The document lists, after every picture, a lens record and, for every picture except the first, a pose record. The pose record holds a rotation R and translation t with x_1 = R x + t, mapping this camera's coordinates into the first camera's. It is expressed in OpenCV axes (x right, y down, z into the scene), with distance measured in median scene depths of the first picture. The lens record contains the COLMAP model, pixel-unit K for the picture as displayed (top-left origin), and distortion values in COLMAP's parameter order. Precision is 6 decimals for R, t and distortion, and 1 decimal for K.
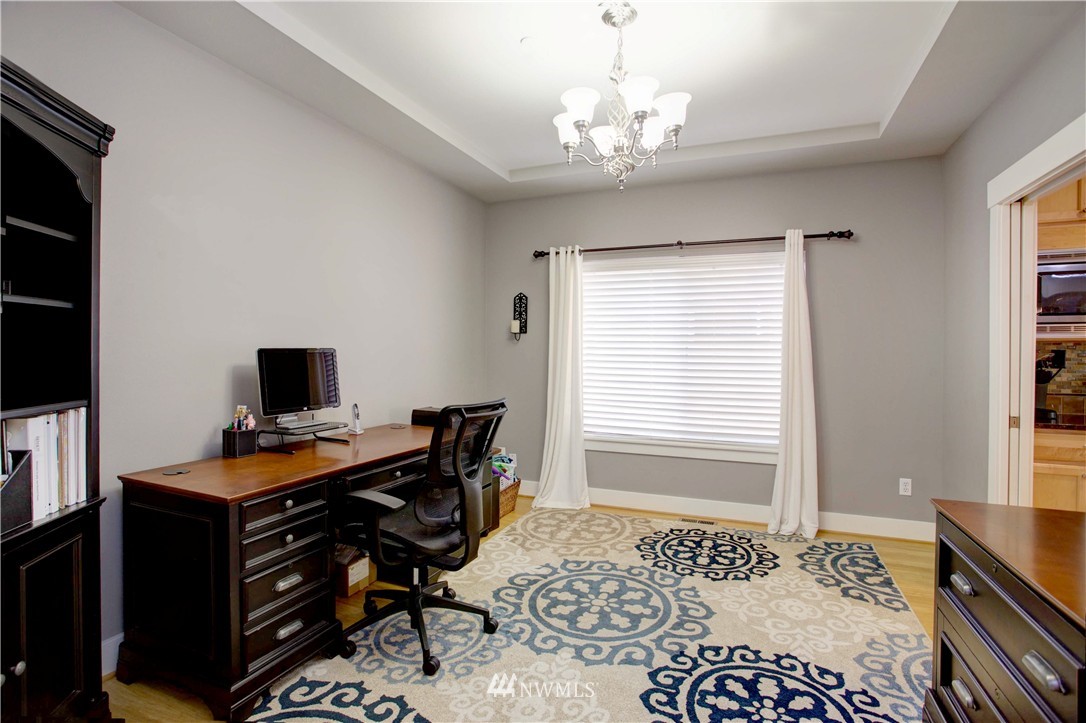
lens RADIAL K [[528.3, 0, 537.4], [0, 528.3, 361.4], [0, 0, 1]] dist [-0.039178, 0.005102]
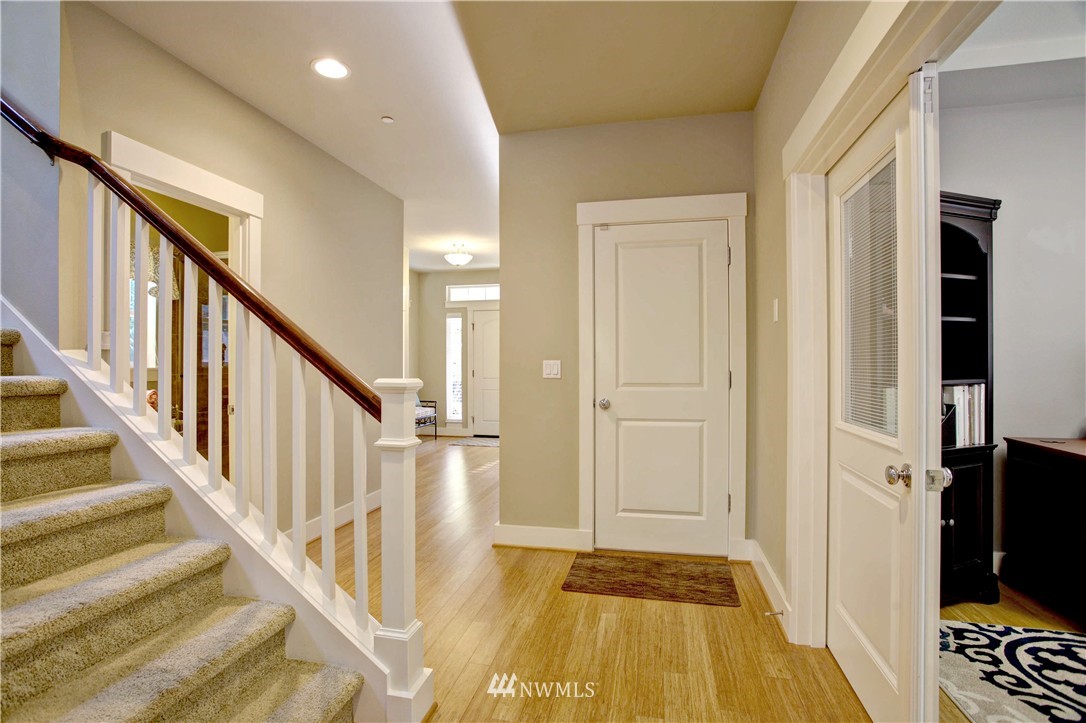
lens RADIAL K [[528.3, 0, 540.3], [0, 528.3, 359.9], [0, 0, 1]] dist [-0.039178, 0.005102]
pose [[0.168964, -0.005410, -0.985607, 0.443245], [0.000273, 0.999985, -0.005442, 0.026240], [0.985622, 0.000651, 0.168963, -0.610296]]
